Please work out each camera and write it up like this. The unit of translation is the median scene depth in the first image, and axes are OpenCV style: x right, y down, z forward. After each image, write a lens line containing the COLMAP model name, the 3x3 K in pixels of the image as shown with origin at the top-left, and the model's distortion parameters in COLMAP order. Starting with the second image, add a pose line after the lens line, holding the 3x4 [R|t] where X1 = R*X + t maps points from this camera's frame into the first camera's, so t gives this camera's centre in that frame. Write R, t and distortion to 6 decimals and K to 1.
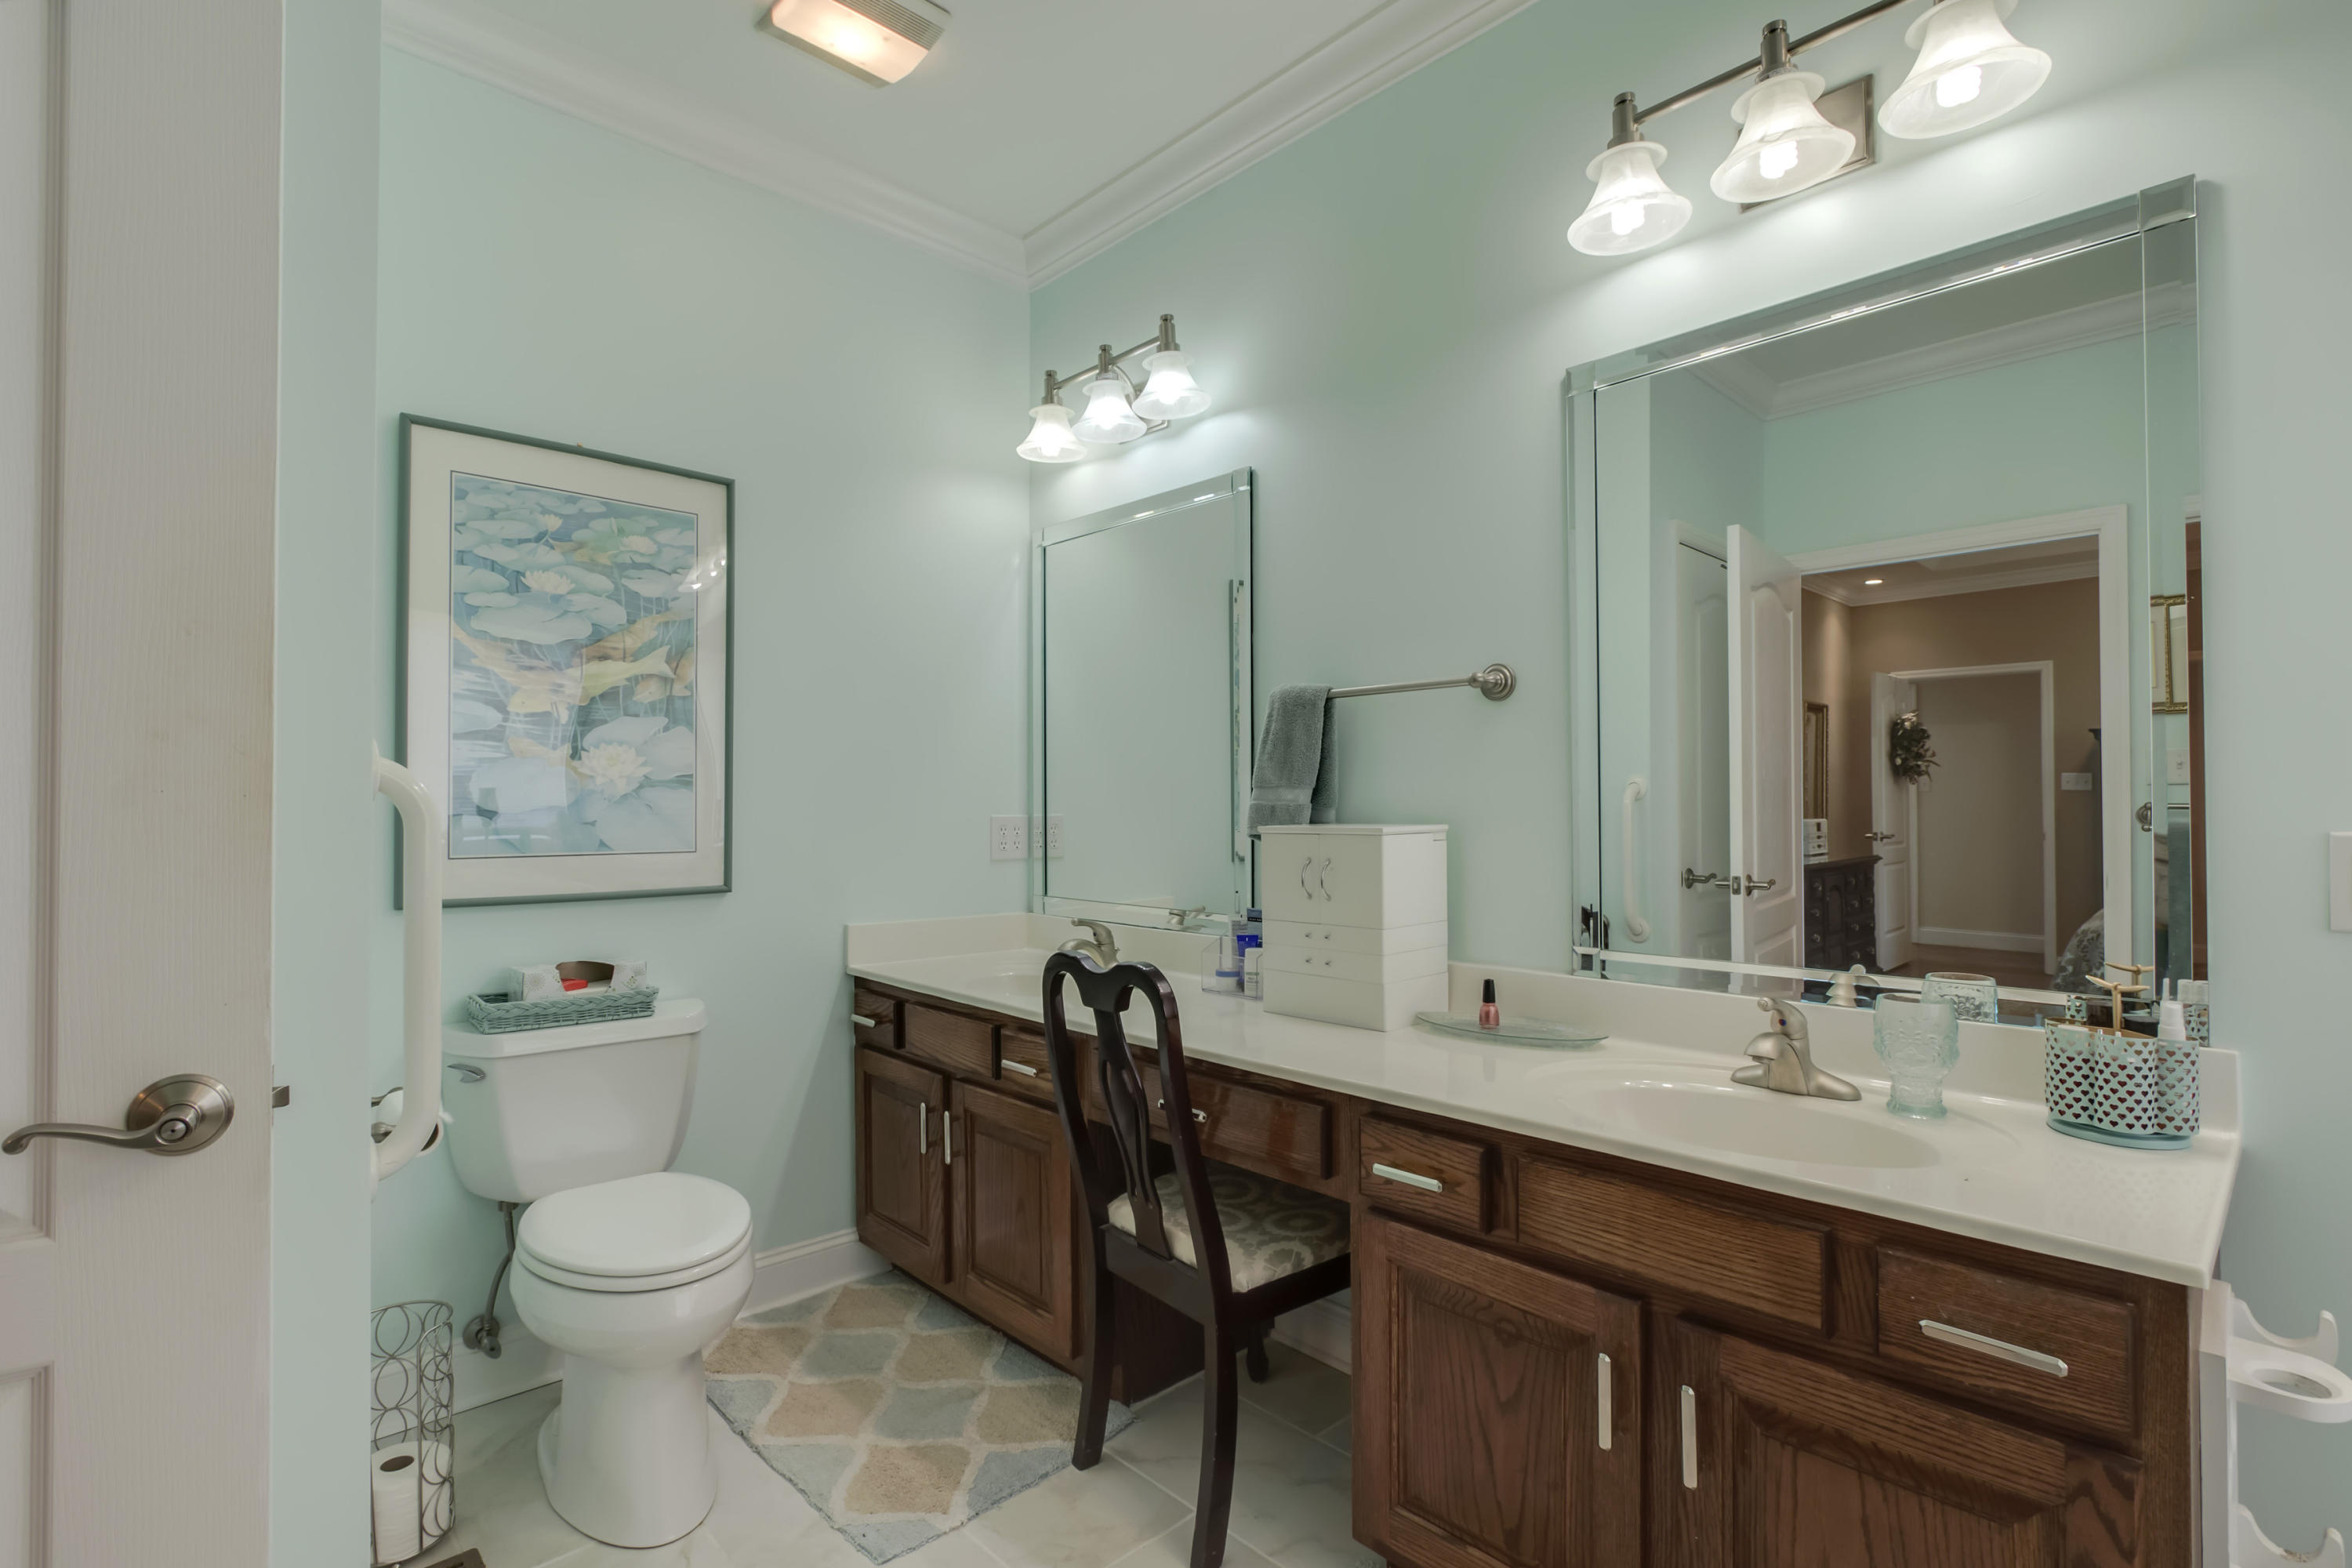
lens RADIAL K [[1078.7, 0, 1179.2], [0, 1078.7, 794.1], [0, 0, 1]] dist [-0.016290, 0.003232]
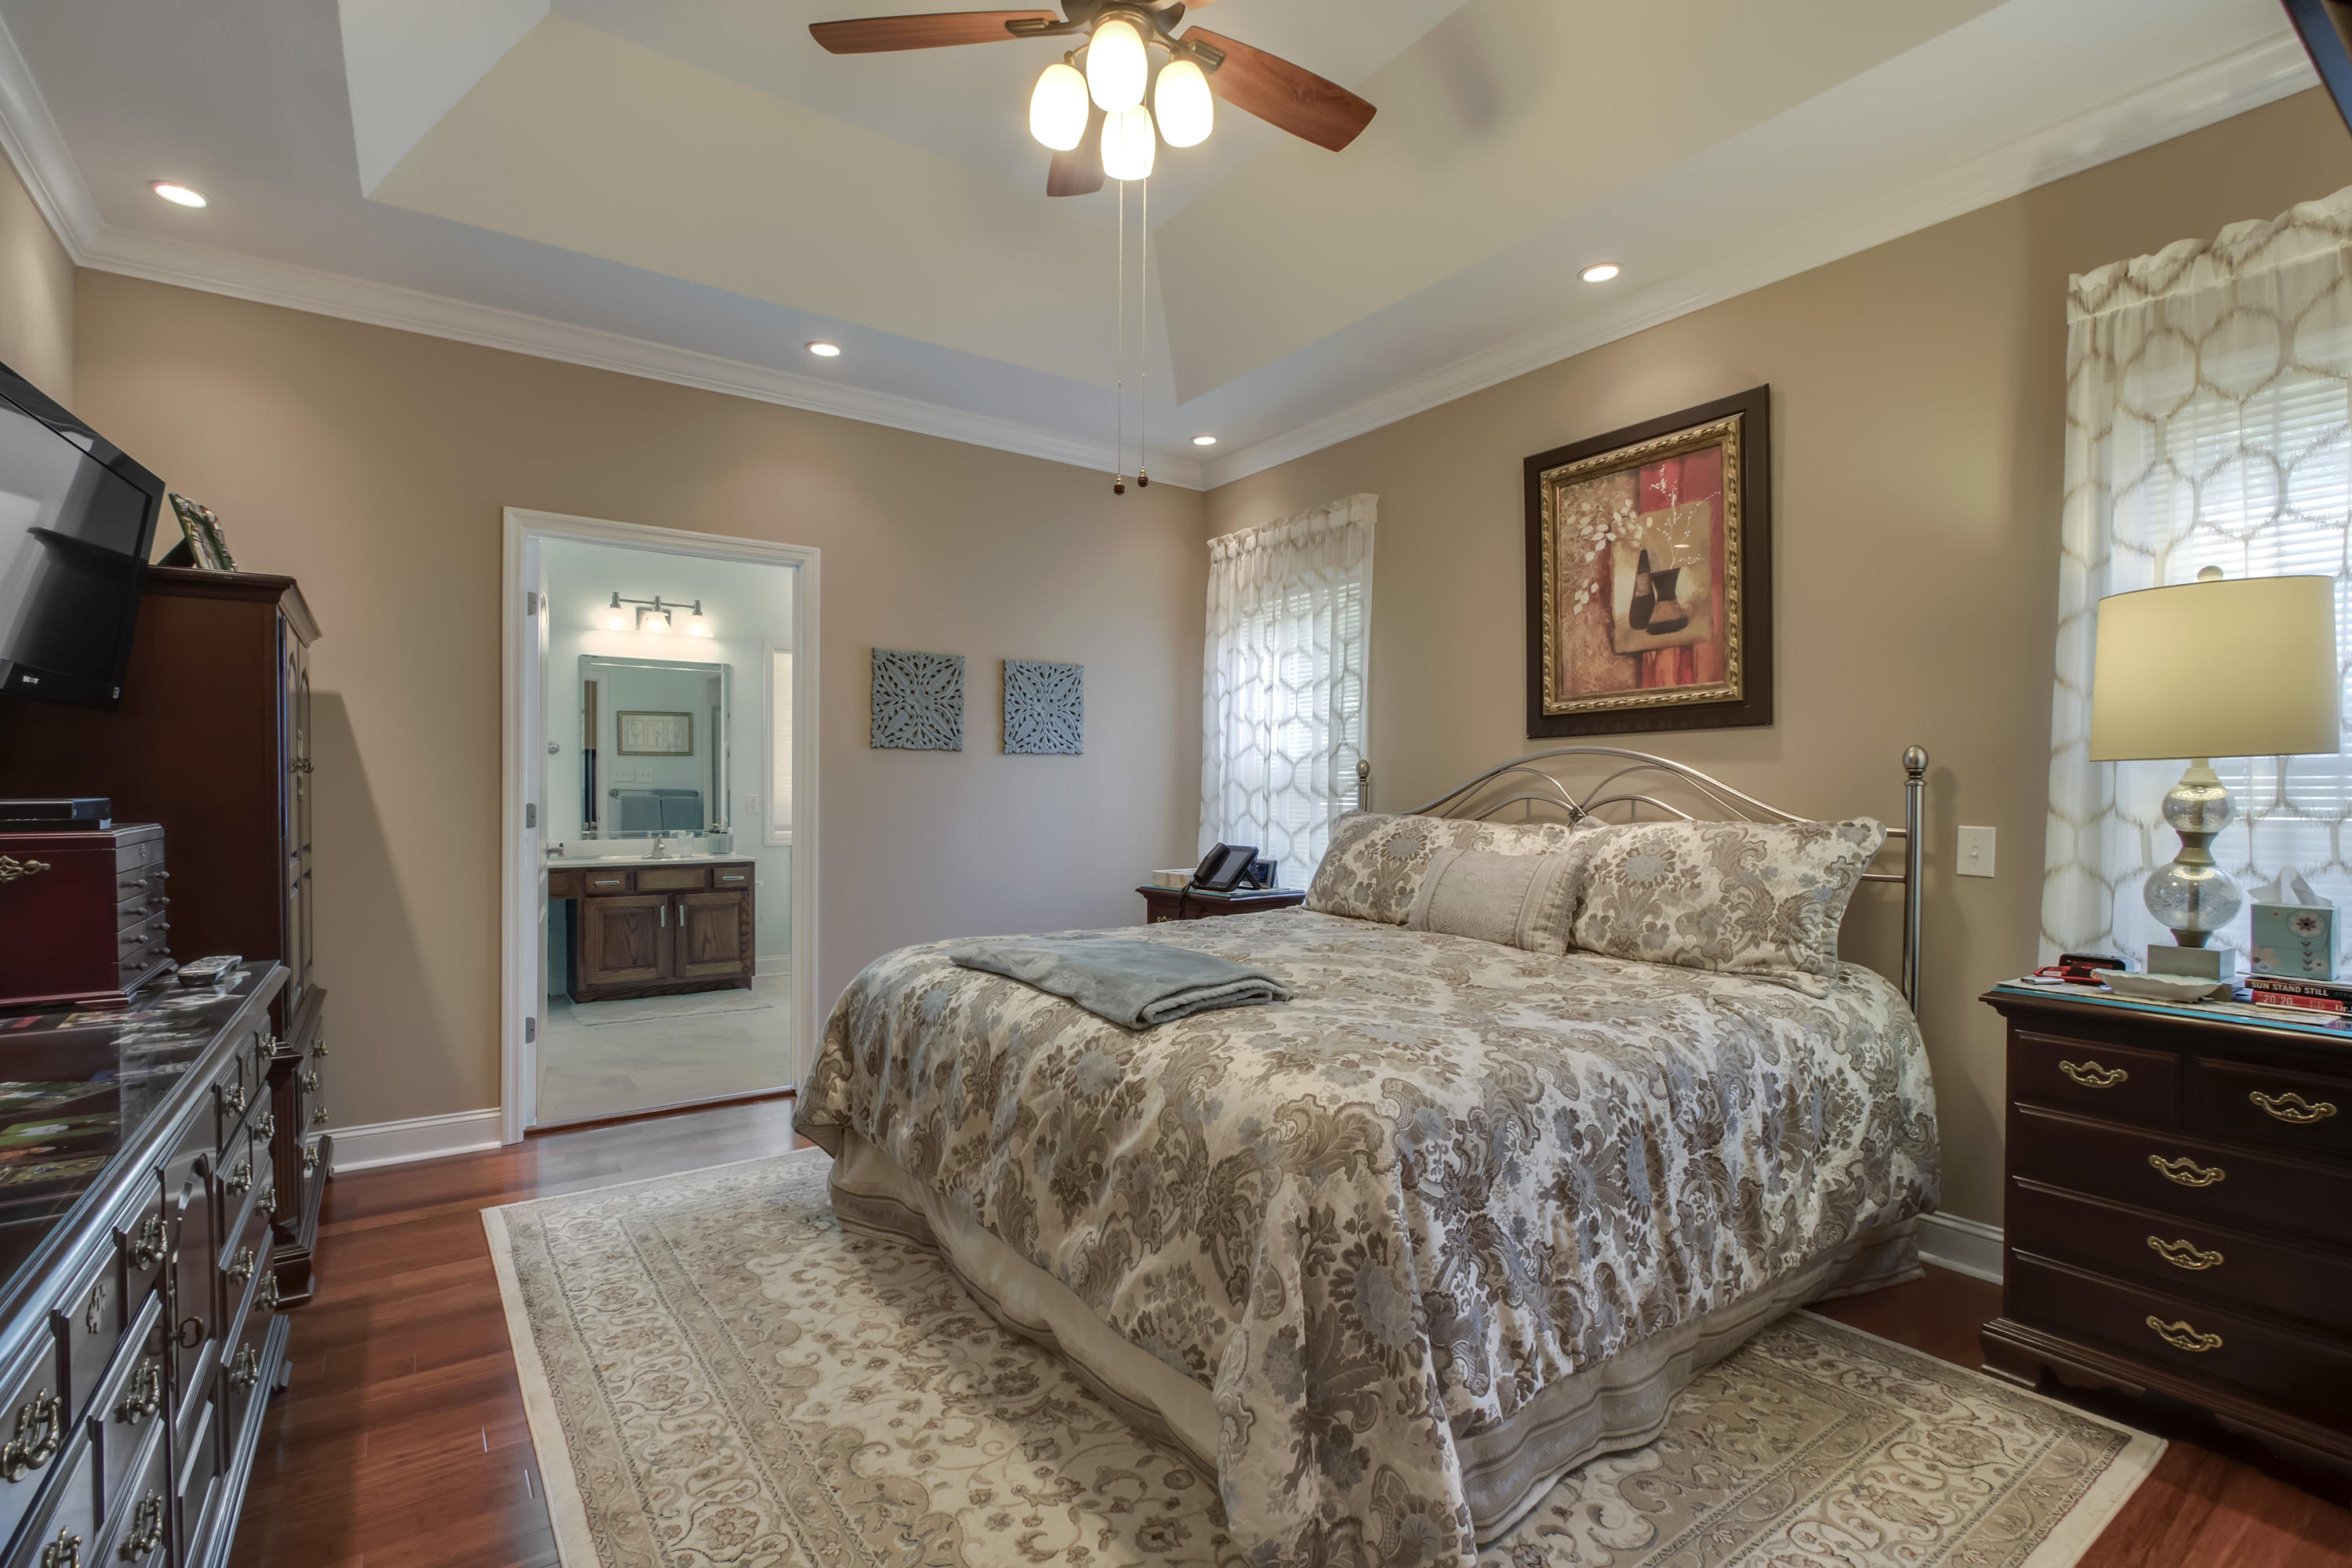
lens RADIAL K [[1078.7, 0, 1174.5], [0, 1078.7, 789.1], [0, 0, 1]] dist [-0.016290, 0.003232]
pose [[0.135701, 0.009362, 0.990706, -4.232161], [-0.010441, 0.999913, -0.008019, 0.025907], [-0.990695, -0.009255, 0.135787, -1.980297]]
